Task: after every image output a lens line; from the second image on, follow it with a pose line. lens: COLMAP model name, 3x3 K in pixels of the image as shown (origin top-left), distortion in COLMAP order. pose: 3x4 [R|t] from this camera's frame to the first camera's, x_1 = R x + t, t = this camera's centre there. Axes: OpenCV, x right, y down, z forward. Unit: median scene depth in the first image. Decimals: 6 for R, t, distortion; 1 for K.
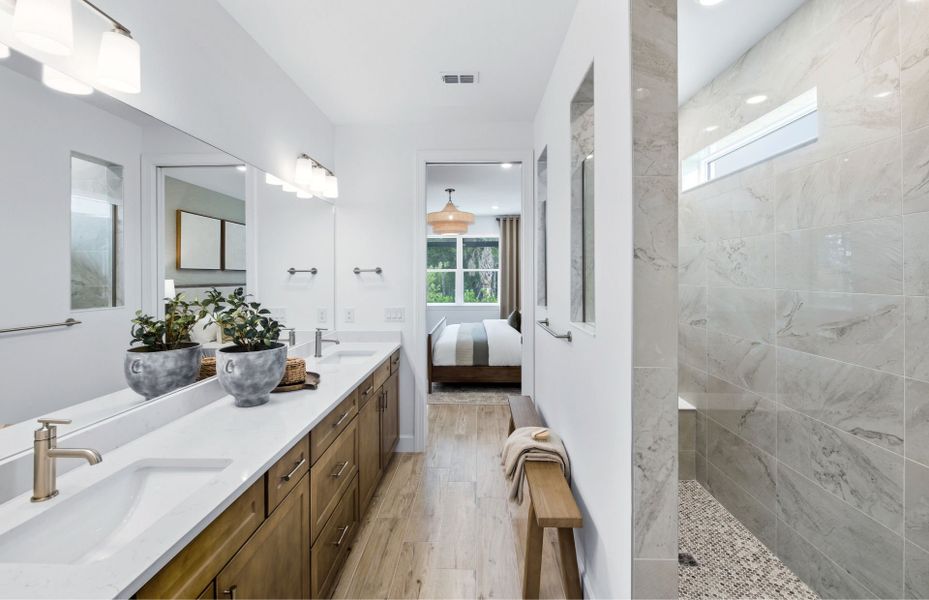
lens RADIAL K [[375.1, 0, 466.2], [0, 375.1, 282.2], [0, 0, 1]] dist [0.000052, -0.000574]
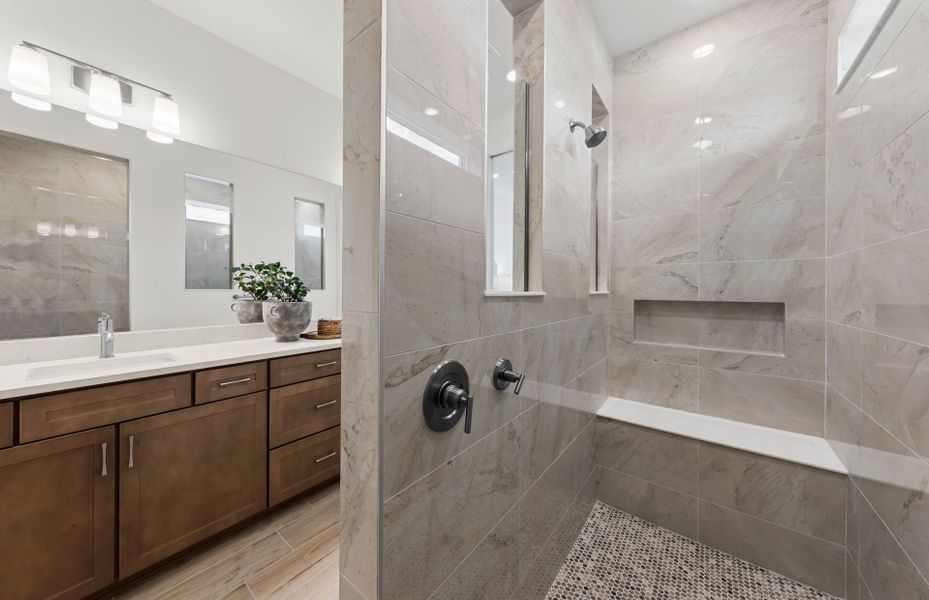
lens RADIAL K [[317.2, 0, 460.8], [0, 317.2, 296.9], [0, 0, 1]] dist [0.002894, -0.000001]
pose [[0.802250, 0.018442, -0.596703, 0.999623], [-0.016531, 0.999826, 0.008677, 0.189999], [0.596759, 0.002903, 0.802415, 0.642012]]
